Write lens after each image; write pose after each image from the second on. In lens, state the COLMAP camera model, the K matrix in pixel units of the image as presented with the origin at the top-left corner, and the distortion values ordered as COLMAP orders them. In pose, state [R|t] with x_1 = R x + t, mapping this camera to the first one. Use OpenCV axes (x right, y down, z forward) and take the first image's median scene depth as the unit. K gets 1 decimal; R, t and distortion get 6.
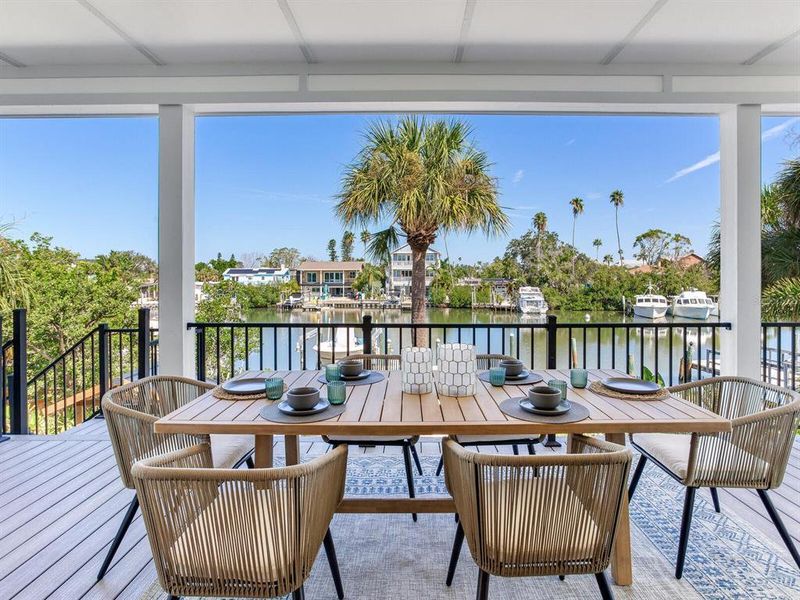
lens RADIAL K [[460.2, 0, 397.1], [0, 460.2, 298.6], [0, 0, 1]] dist [-0.076205, 0.055423]
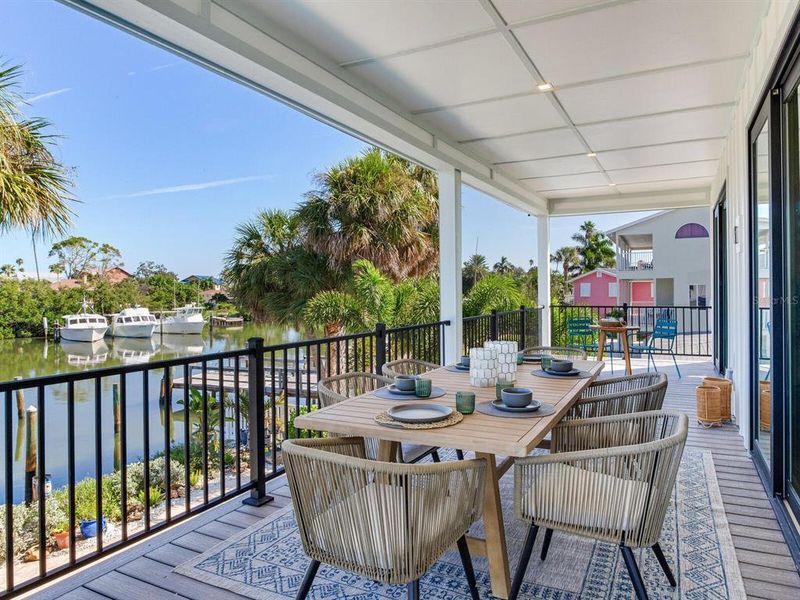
lens RADIAL K [[536.1, 0, 404.1], [0, 536.1, 303.4], [0, 0, 1]] dist [-0.008466, 0.000731]
pose [[0.431684, -0.027679, 0.901600, -0.864169], [0.053342, 0.998563, 0.005115, -0.020709], [-0.900447, 0.045885, 0.432540, 0.314281]]
